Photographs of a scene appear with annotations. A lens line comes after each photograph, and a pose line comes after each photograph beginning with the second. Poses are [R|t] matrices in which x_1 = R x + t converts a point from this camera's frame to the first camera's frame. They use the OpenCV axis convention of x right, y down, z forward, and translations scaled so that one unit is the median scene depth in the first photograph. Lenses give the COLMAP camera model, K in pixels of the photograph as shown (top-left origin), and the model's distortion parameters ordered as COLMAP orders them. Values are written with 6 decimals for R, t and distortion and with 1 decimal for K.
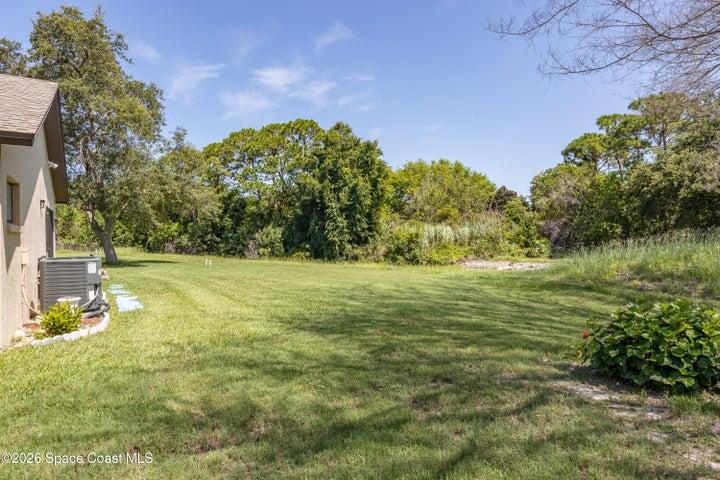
lens RADIAL K [[419.0, 0, 358.1], [0, 419.0, 241.8], [0, 0, 1]] dist [-0.050683, -0.003240]
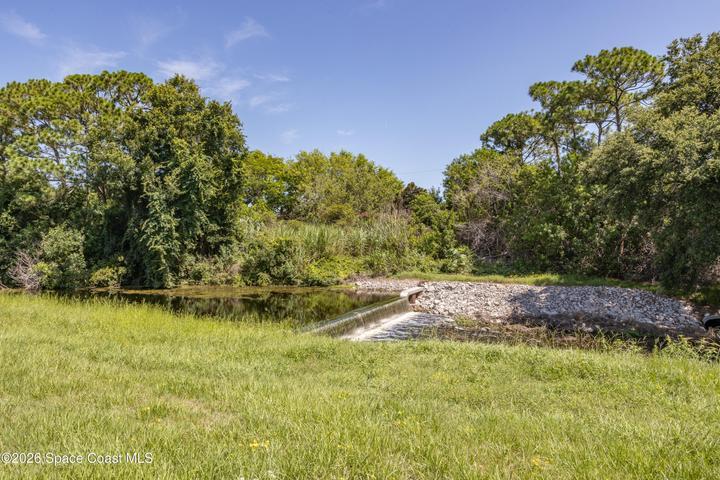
lens RADIAL K [[419.0, 0, 361.4], [0, 419.0, 237.9], [0, 0, 1]] dist [-0.050683, -0.003240]
pose [[0.977991, 0.000562, 0.208645, 0.109495], [0.003240, 0.999835, -0.017881, -0.009018], [-0.208621, 0.018163, 0.977828, 0.292710]]
